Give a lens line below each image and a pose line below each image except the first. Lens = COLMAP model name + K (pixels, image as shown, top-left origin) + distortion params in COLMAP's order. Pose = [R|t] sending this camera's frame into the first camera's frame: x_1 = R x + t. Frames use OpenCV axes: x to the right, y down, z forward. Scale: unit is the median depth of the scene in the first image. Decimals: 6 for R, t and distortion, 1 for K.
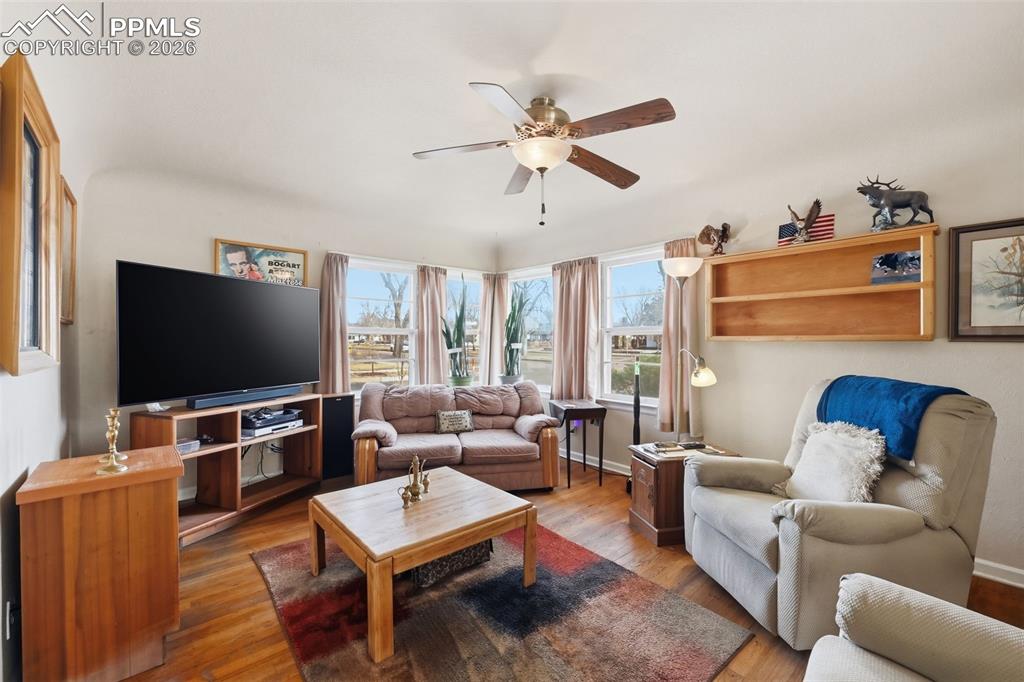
lens RADIAL K [[419.5, 0, 507.7], [0, 419.5, 341.8], [0, 0, 1]] dist [-0.000327, -0.001169]
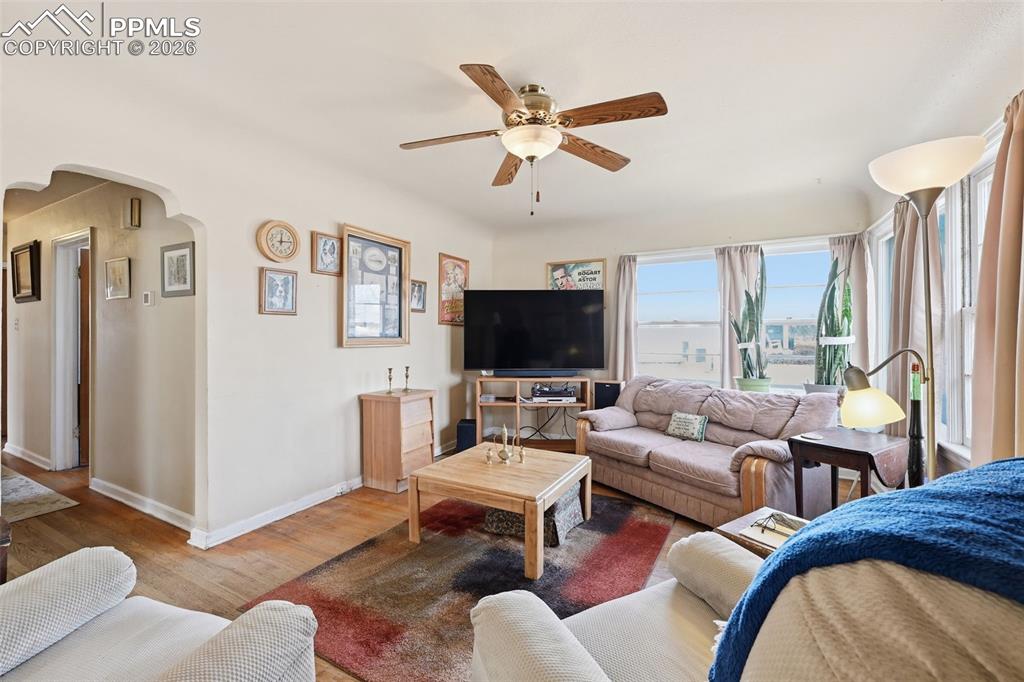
lens RADIAL K [[419.5, 0, 508.9], [0, 419.5, 336.6], [0, 0, 1]] dist [-0.000327, -0.001169]
pose [[0.354018, 0.001801, -0.935237, 0.561242], [0.000457, 0.999998, 0.002099, 0.001917], [0.935238, -0.001171, 0.354017, 0.346458]]
